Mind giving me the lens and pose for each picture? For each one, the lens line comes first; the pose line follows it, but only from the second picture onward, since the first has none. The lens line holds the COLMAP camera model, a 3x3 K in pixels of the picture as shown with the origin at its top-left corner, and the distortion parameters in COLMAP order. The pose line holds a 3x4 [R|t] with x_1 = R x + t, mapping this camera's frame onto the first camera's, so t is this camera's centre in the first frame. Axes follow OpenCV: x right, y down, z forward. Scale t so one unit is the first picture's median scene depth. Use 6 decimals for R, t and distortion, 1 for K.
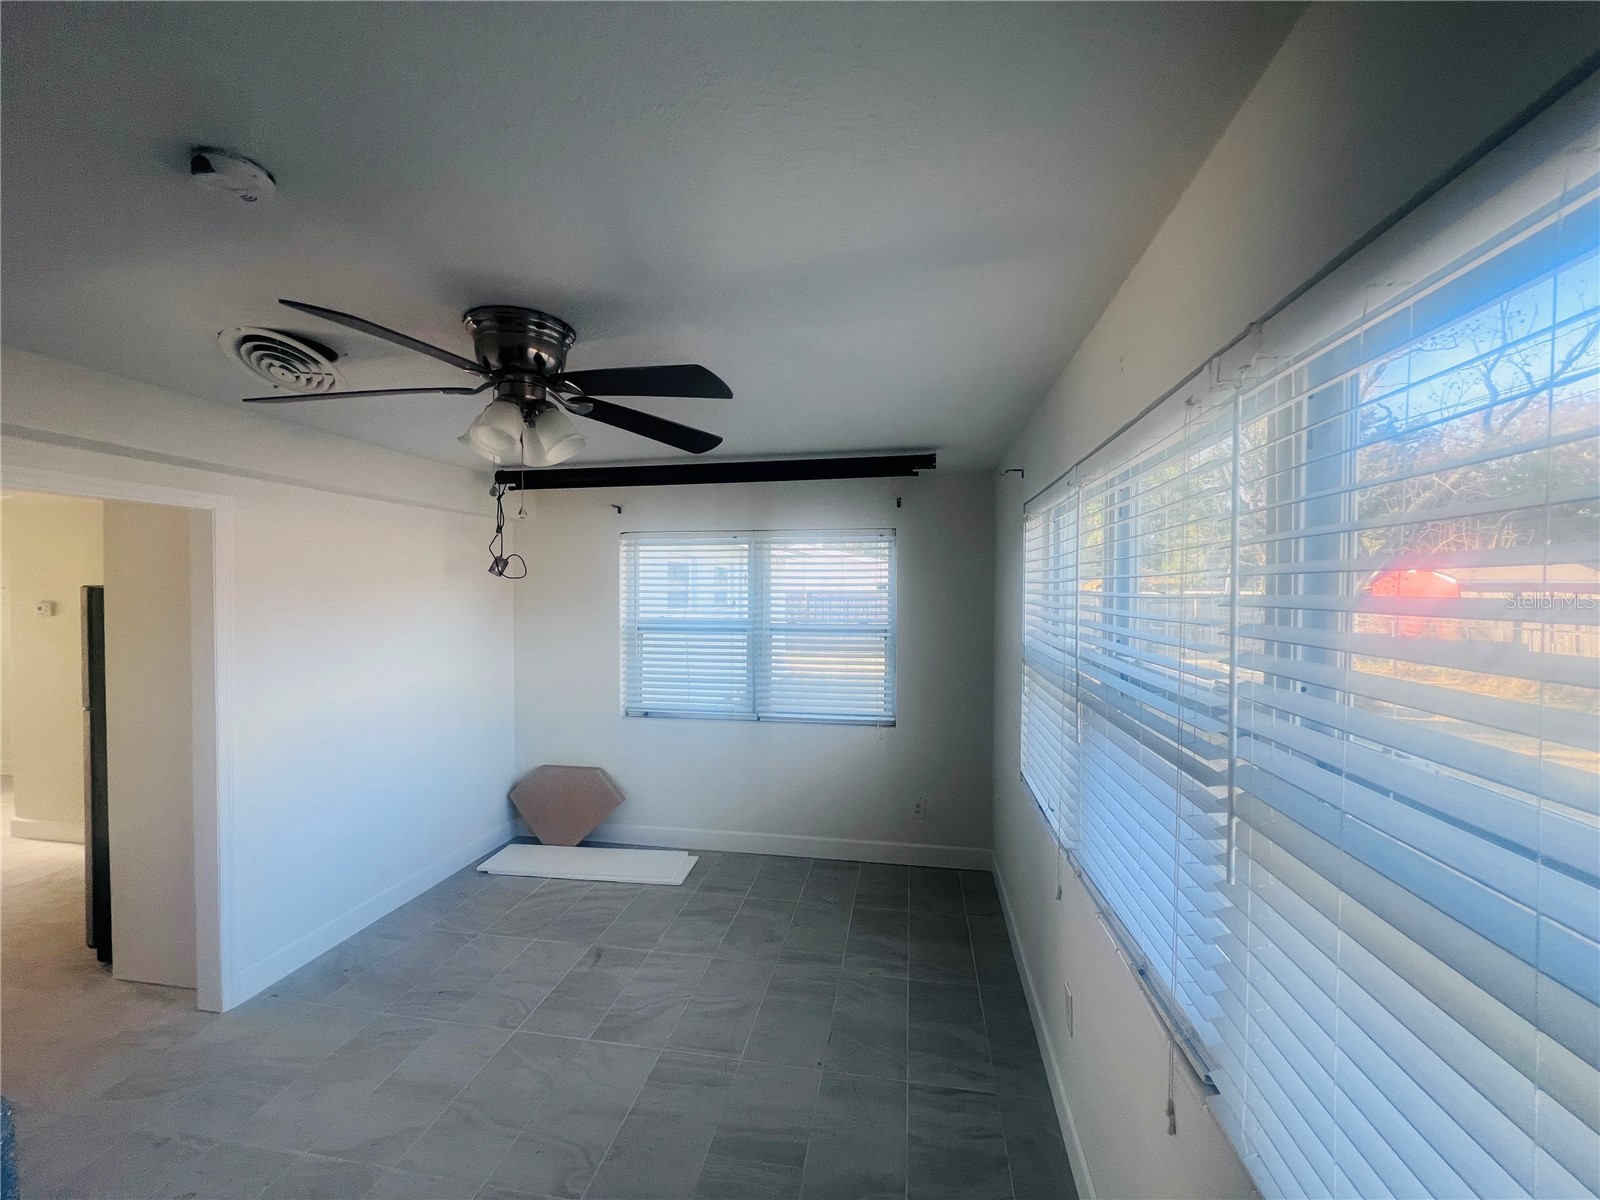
lens RADIAL K [[639.5, 0, 800.6], [0, 639.5, 602.7], [0, 0, 1]] dist [-0.003351, 0.001188]
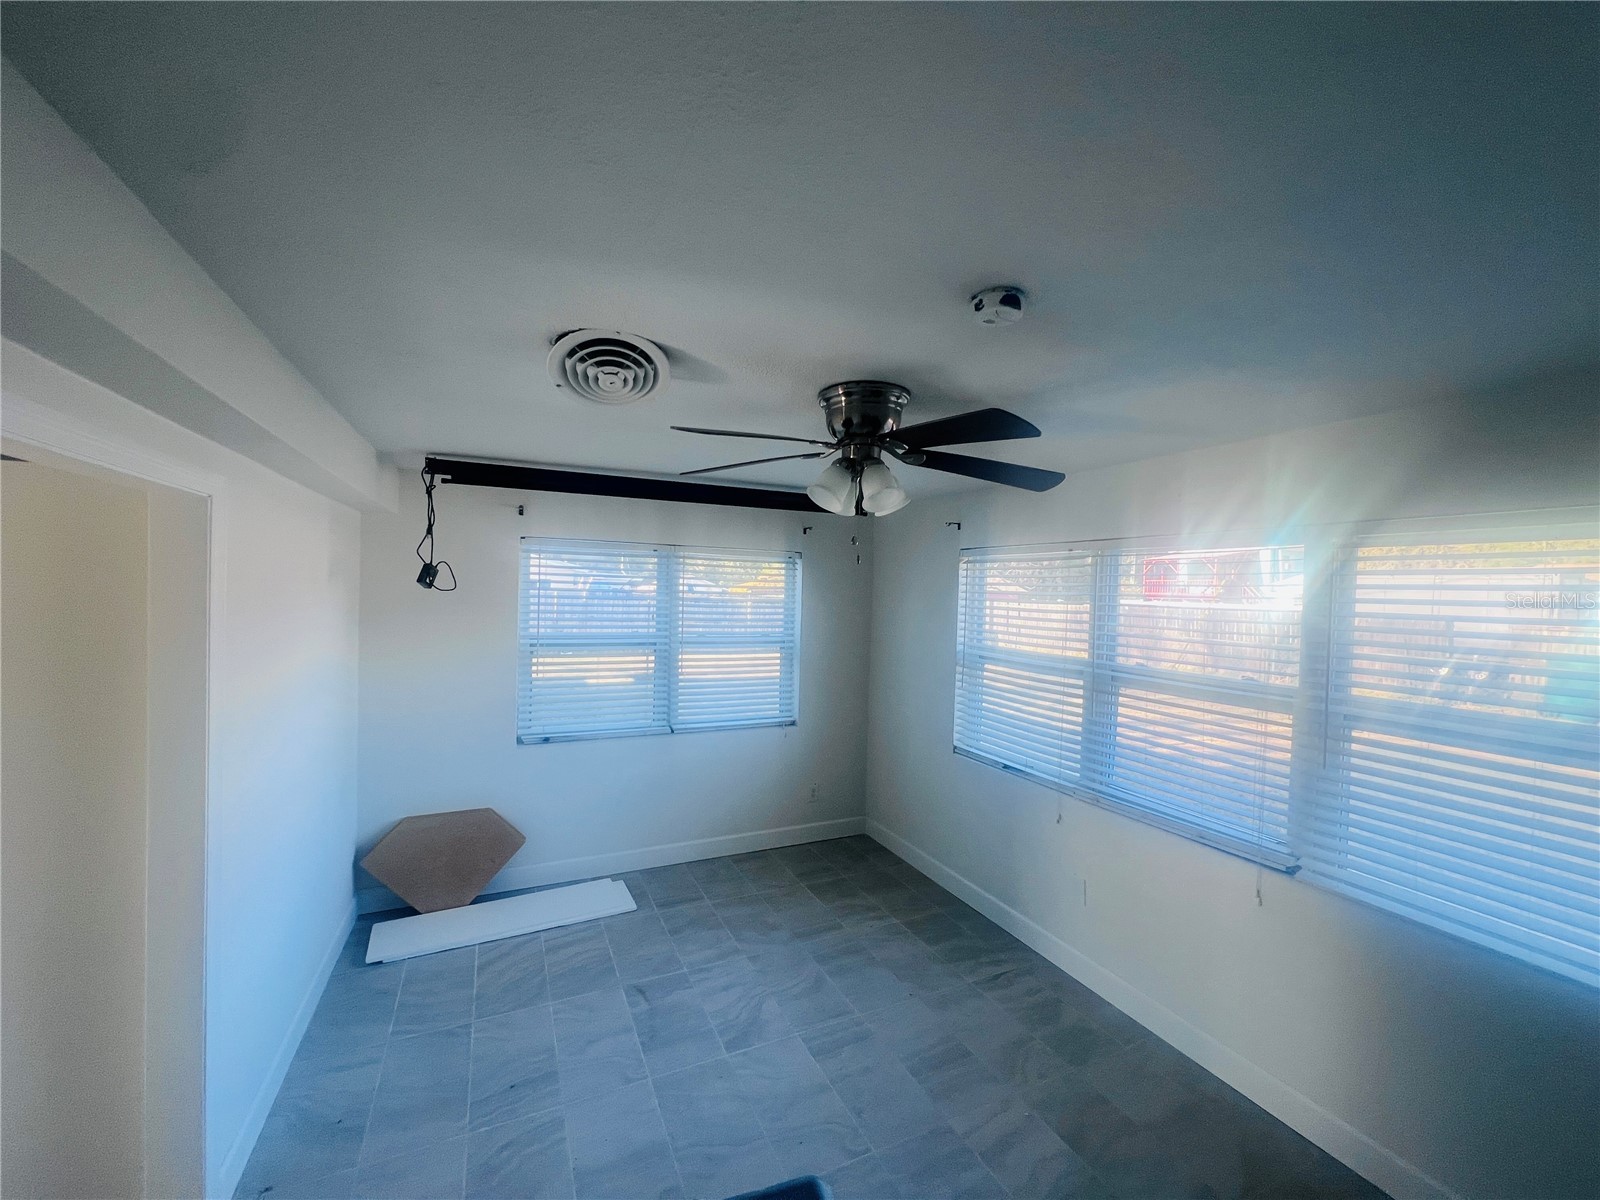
lens RADIAL K [[639.5, 0, 804.1], [0, 639.5, 599.8], [0, 0, 1]] dist [-0.003351, 0.001188]
pose [[0.814293, 0.012853, 0.580311, -0.520567], [-0.015360, 0.999882, -0.000593, -0.031182], [-0.580250, -0.008430, 0.814395, 0.060013]]
